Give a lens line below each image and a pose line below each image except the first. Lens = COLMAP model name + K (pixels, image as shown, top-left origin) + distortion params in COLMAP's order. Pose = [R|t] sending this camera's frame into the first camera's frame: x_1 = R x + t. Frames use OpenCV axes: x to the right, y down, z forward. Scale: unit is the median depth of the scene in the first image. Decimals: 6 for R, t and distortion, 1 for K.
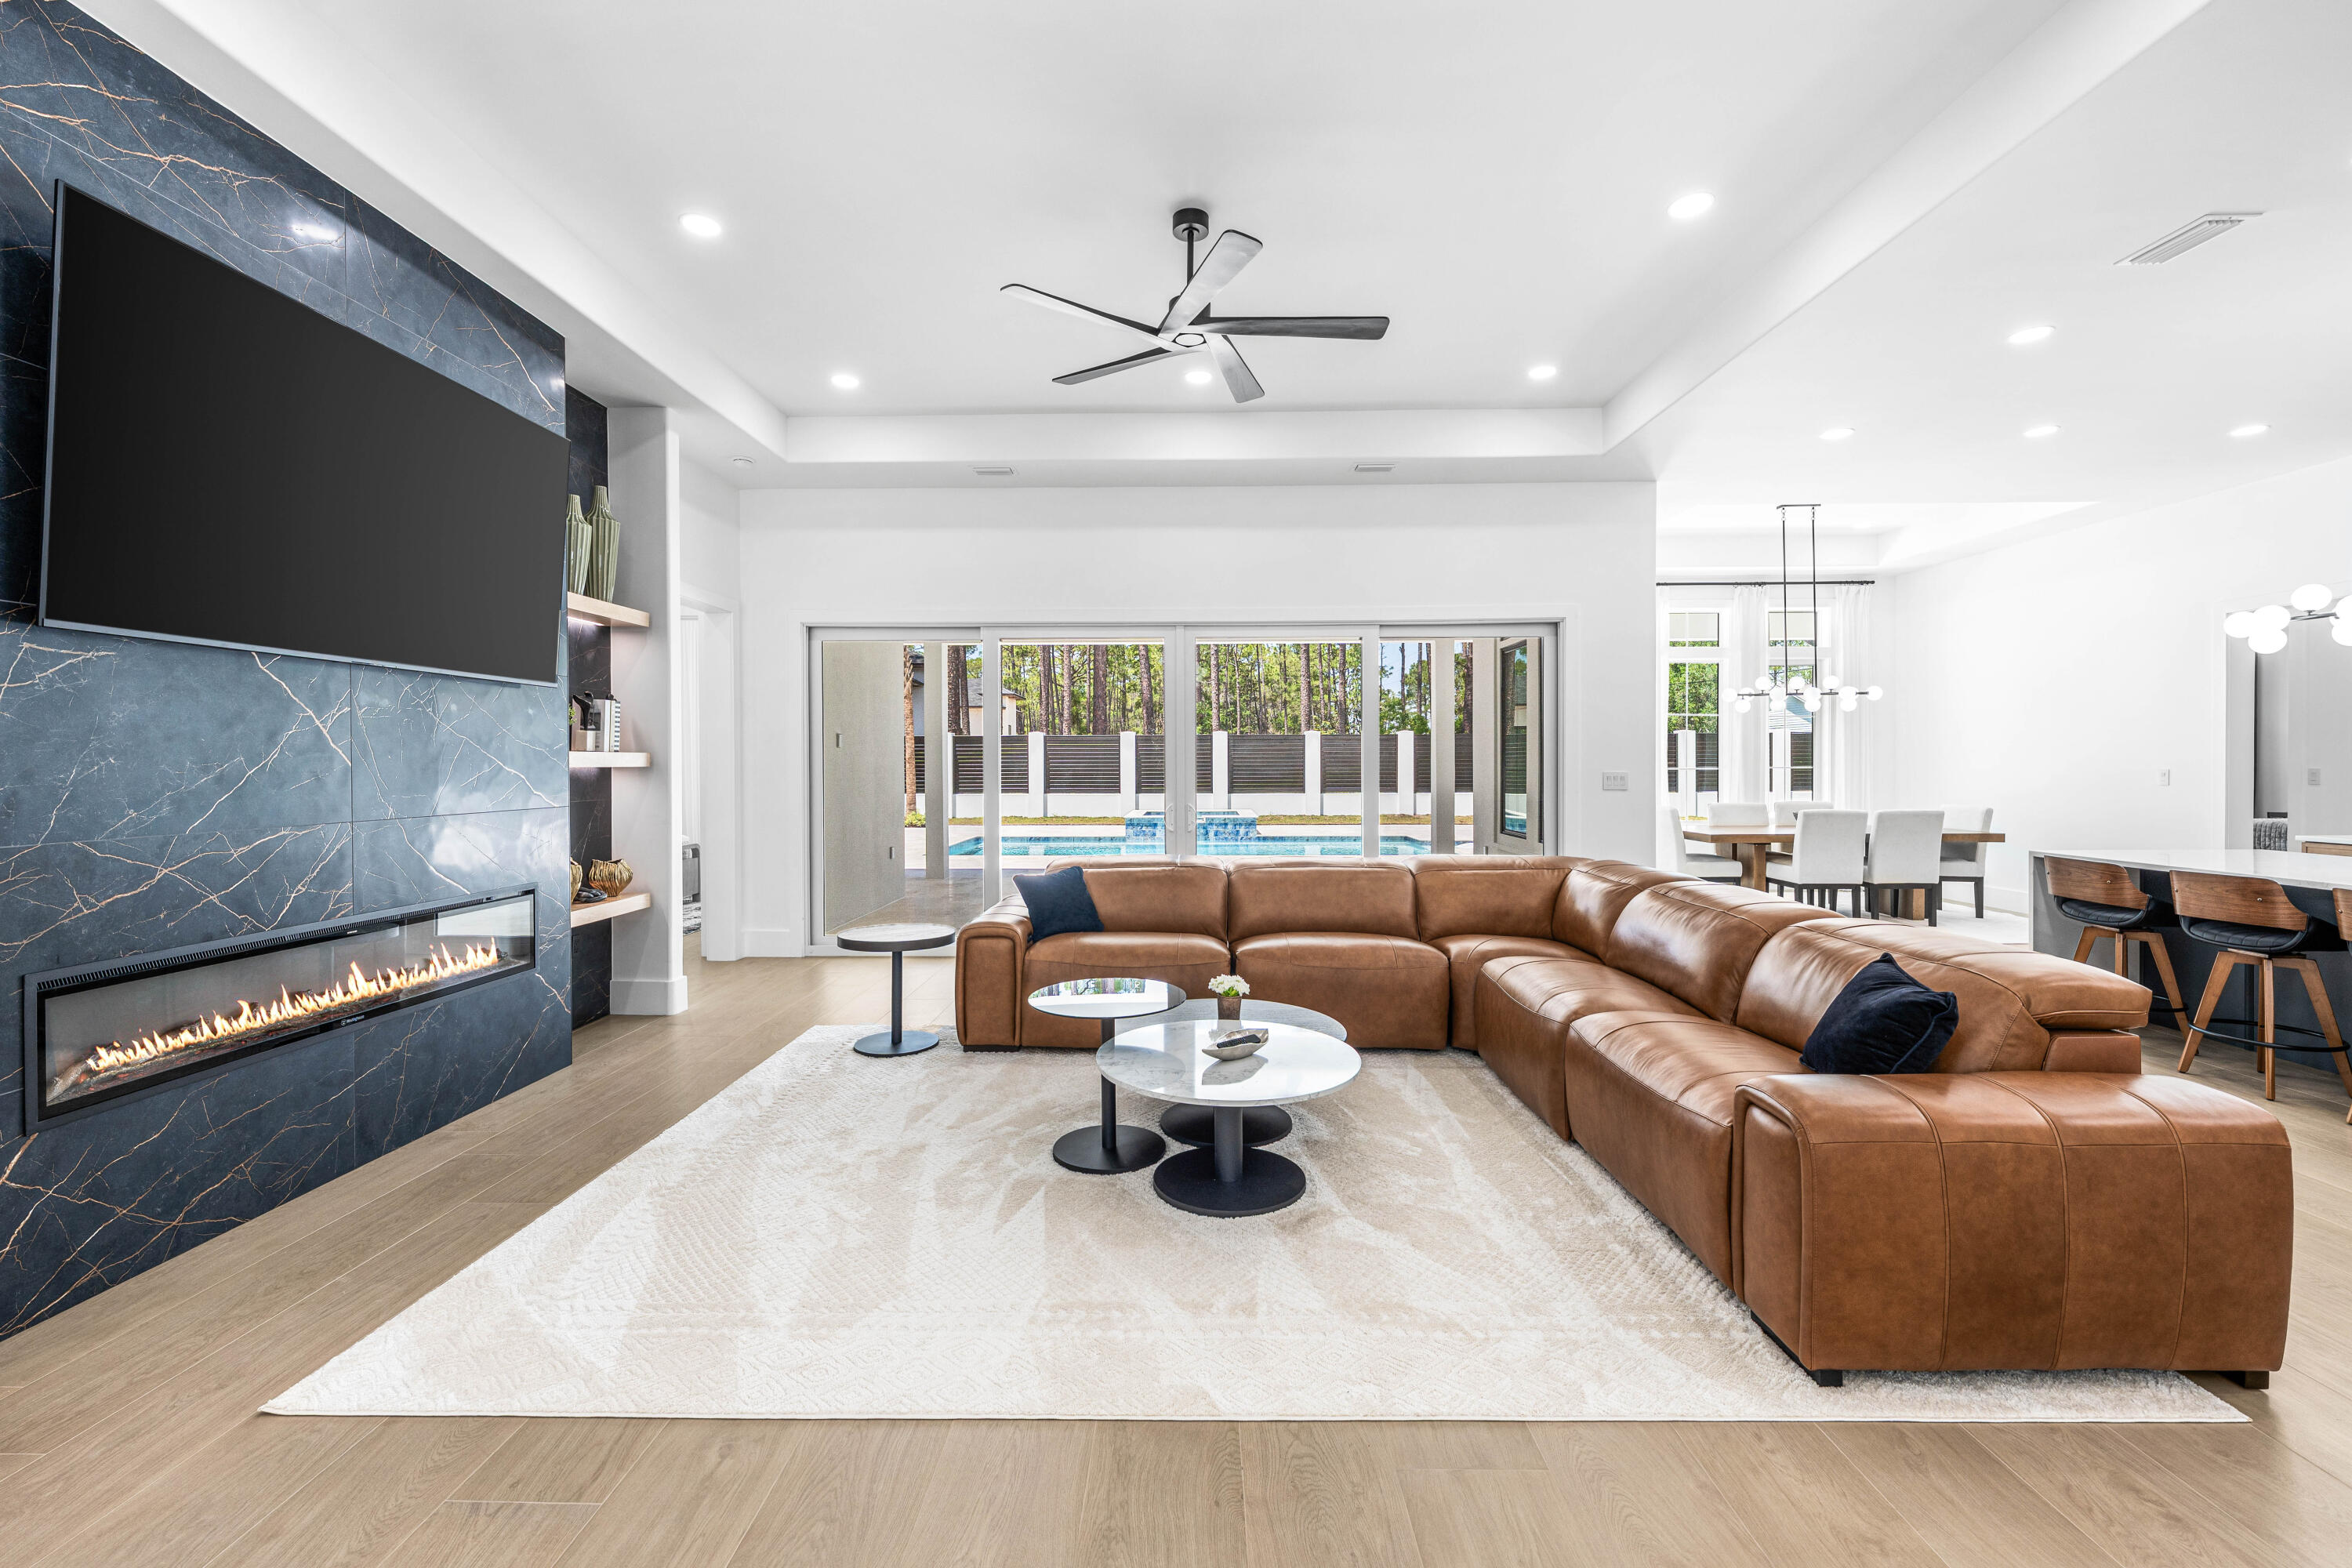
lens RADIAL K [[974.1, 0, 1174.0], [0, 974.1, 767.1], [0, 0, 1]] dist [-0.011490, -0.000512]
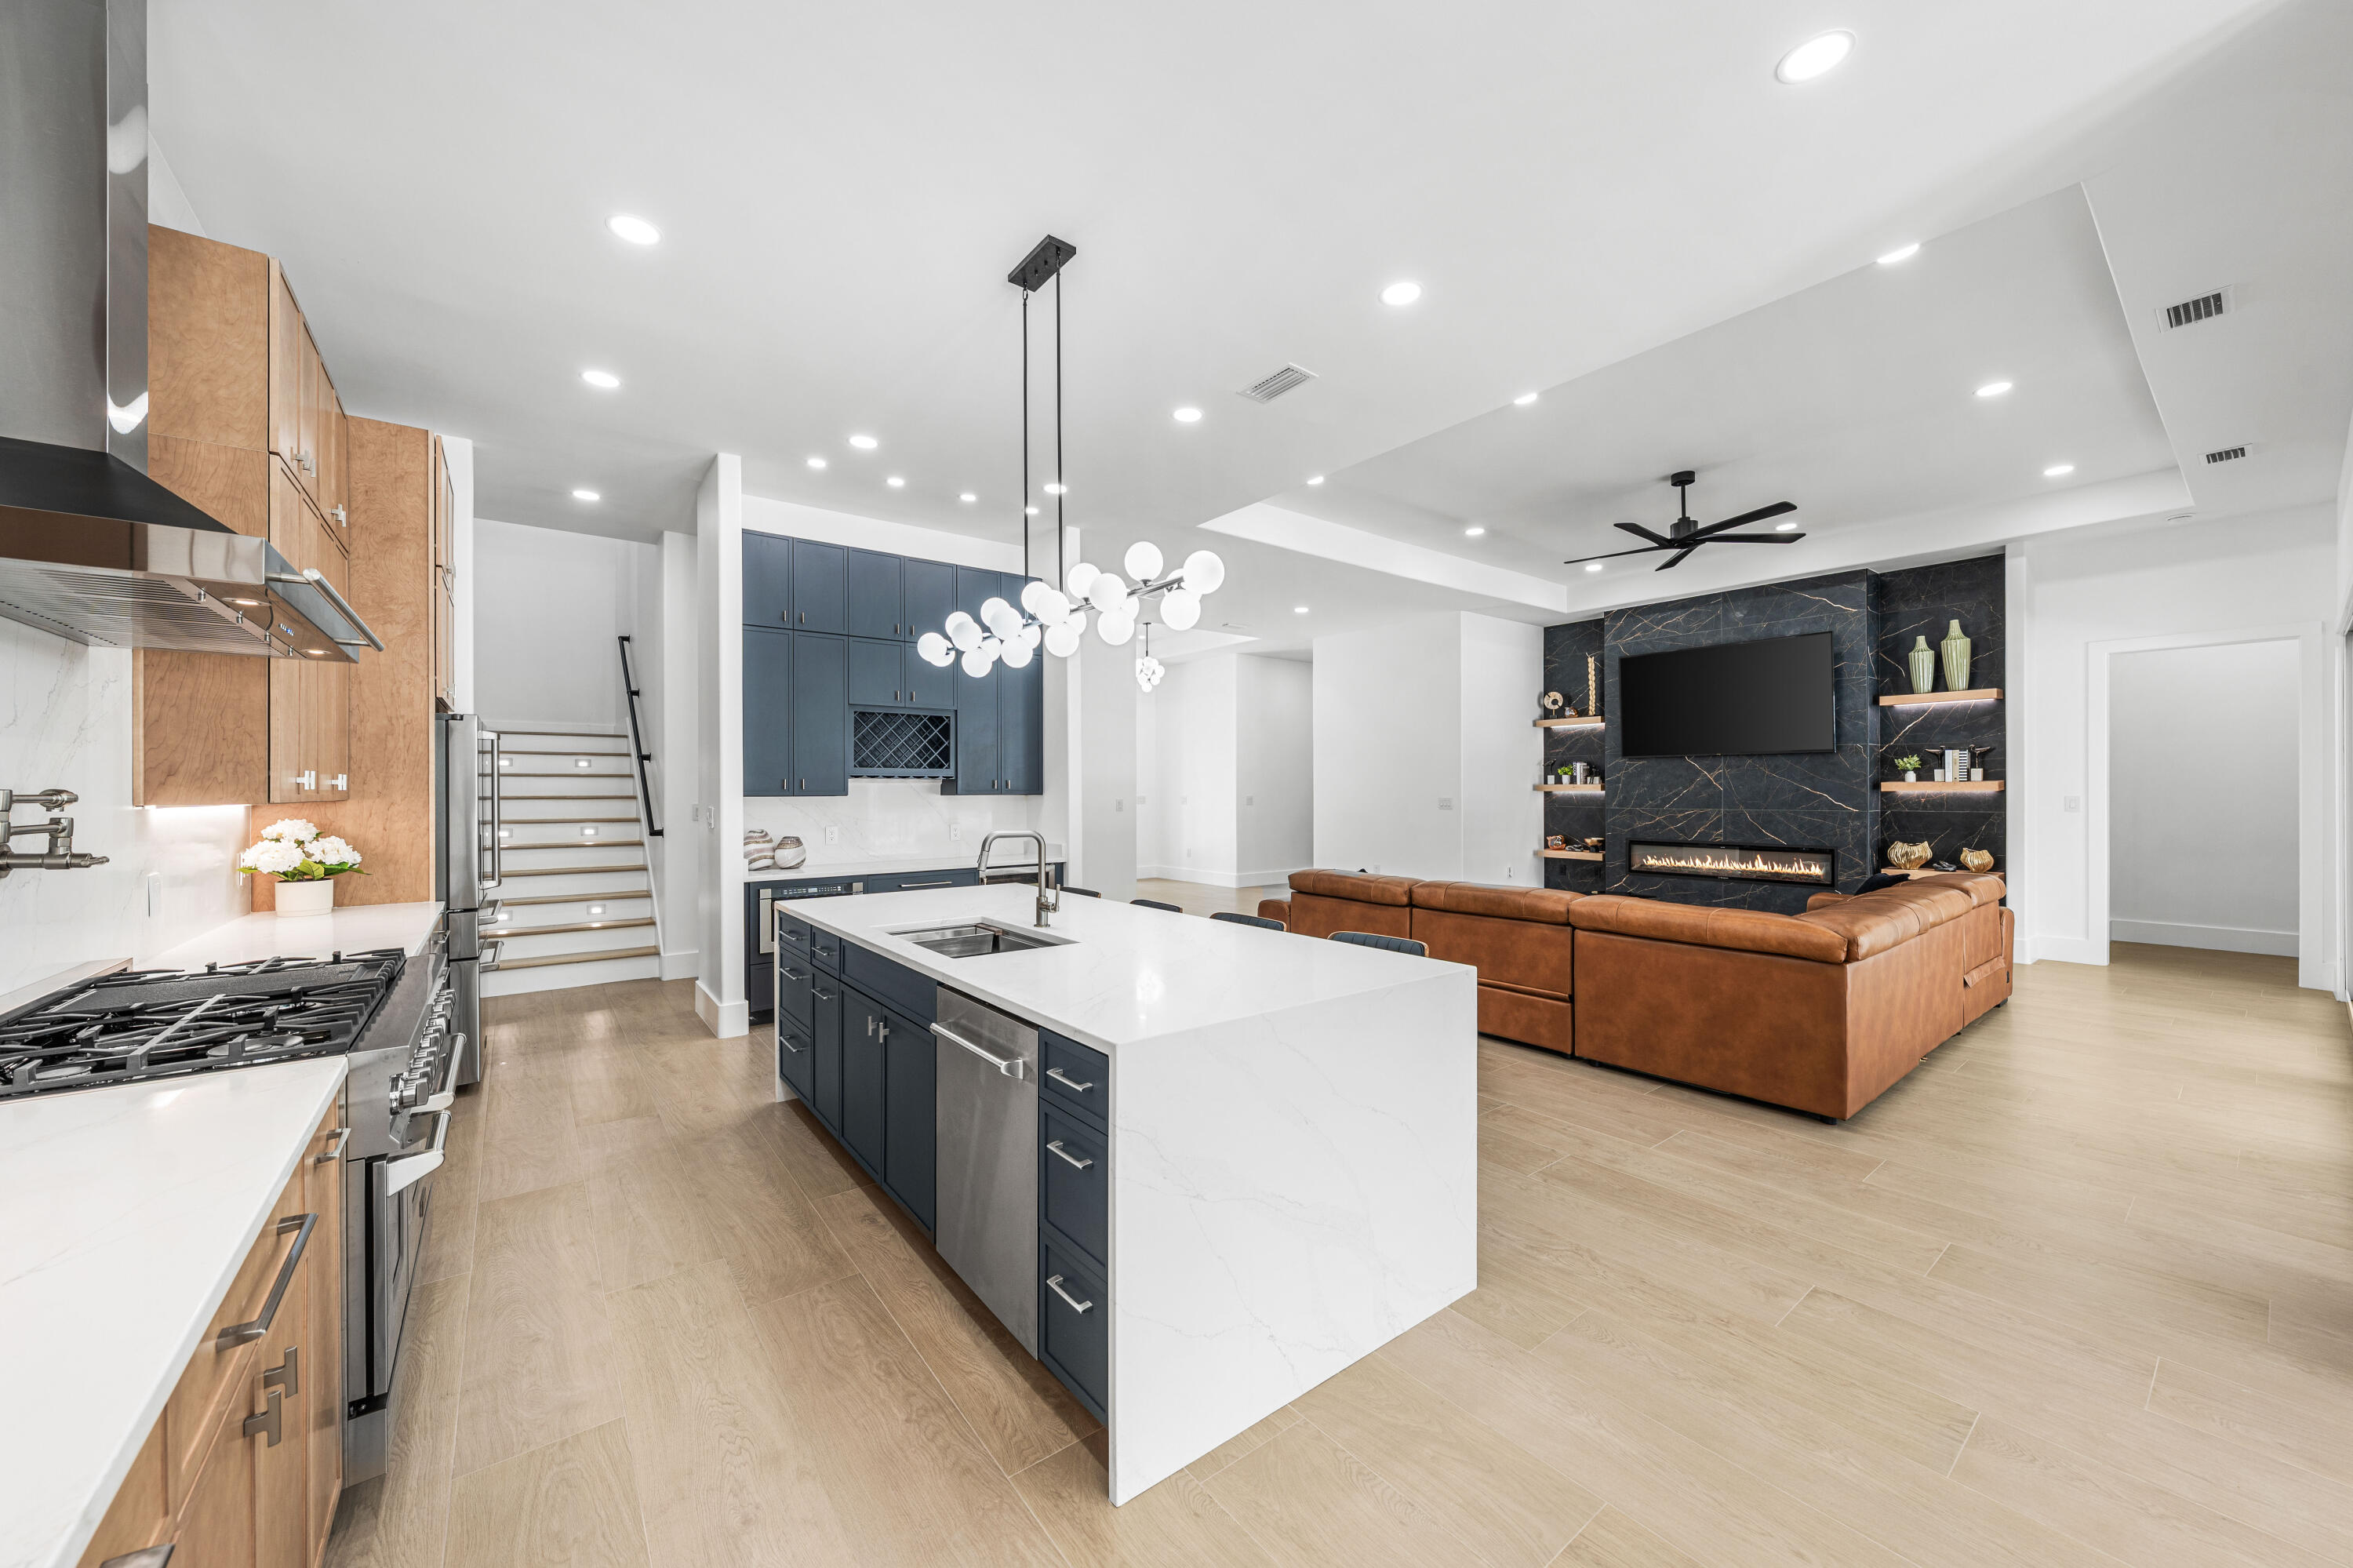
lens RADIAL K [[857.5, 0, 1171.1], [0, 857.5, 792.2], [0, 0, 1]] dist [-0.002207, 0.000071]
pose [[-0.793988, 0.009052, -0.607866, 0.761552], [0.005866, 0.999957, 0.007228, -0.008869], [0.607905, 0.002173, -0.794007, 0.756527]]
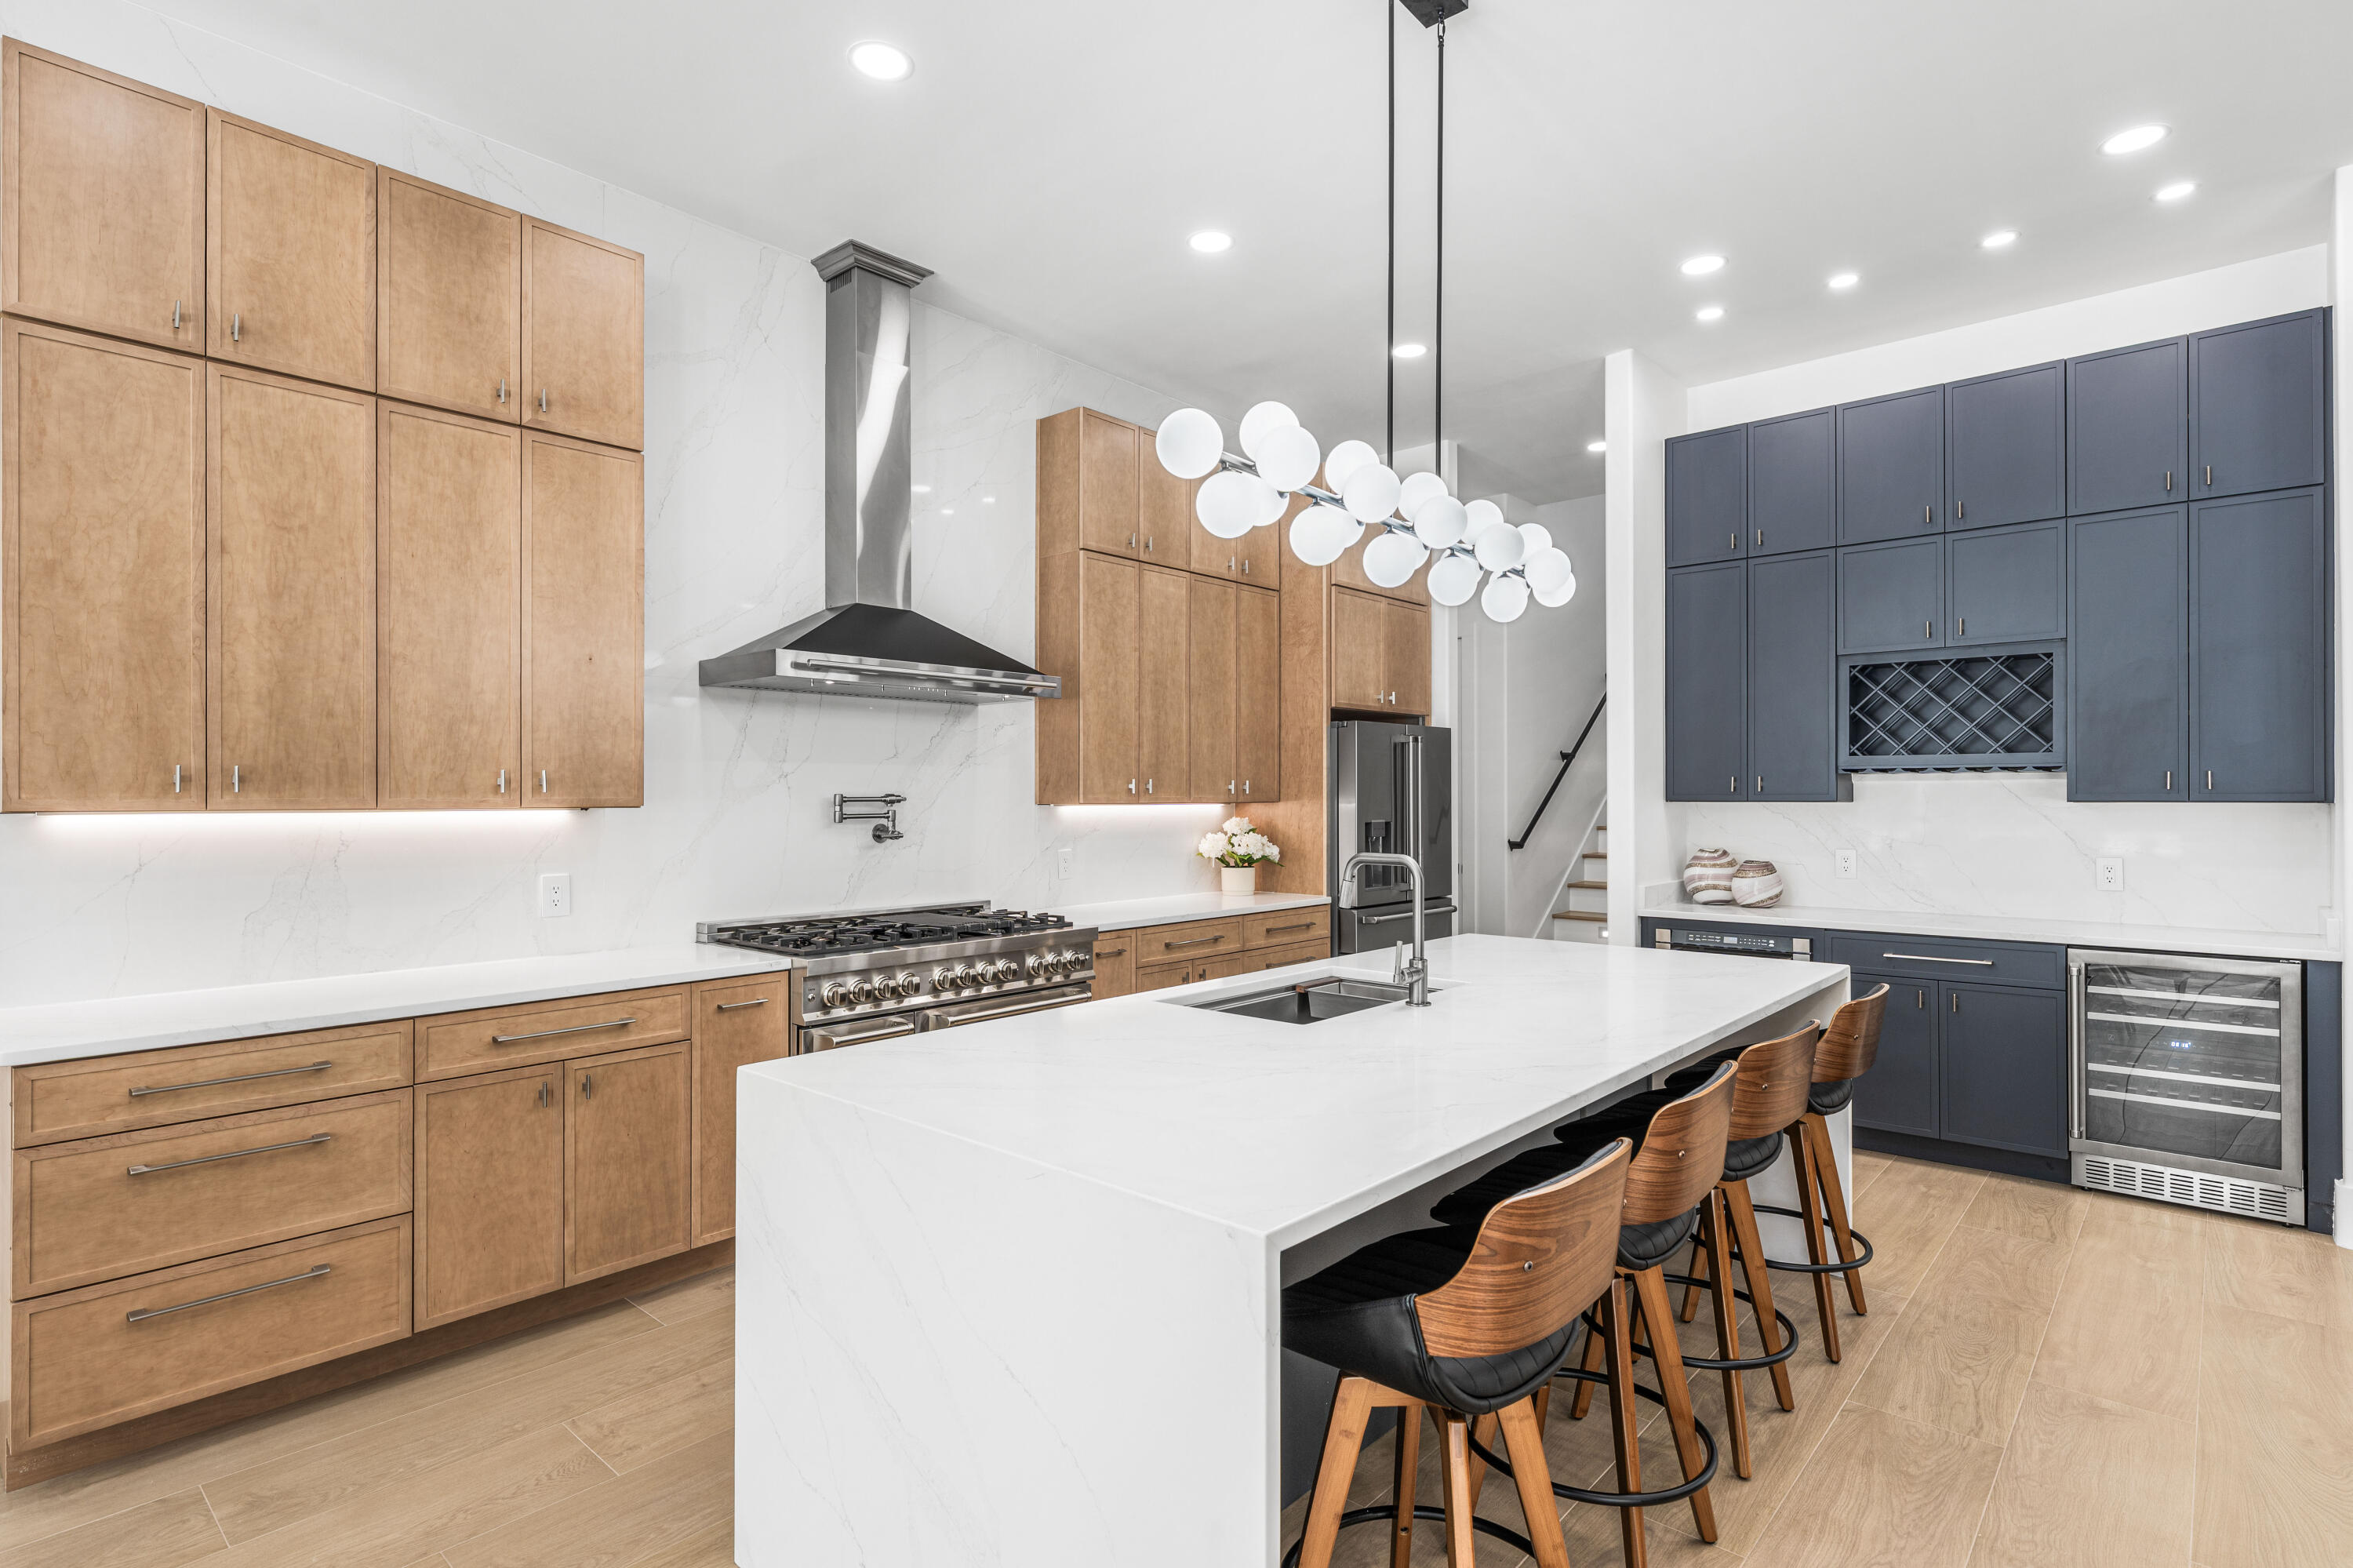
lens RADIAL K [[1163.2, 0, 1179.3], [0, 1163.2, 796.8], [0, 0, 1]] dist [0.000753, -0.000285]
pose [[-0.756034, 0.003221, 0.654525, 0.430199], [0.005854, 0.999981, 0.001840, -0.007868], [-0.654507, 0.005223, -0.756038, 0.708357]]
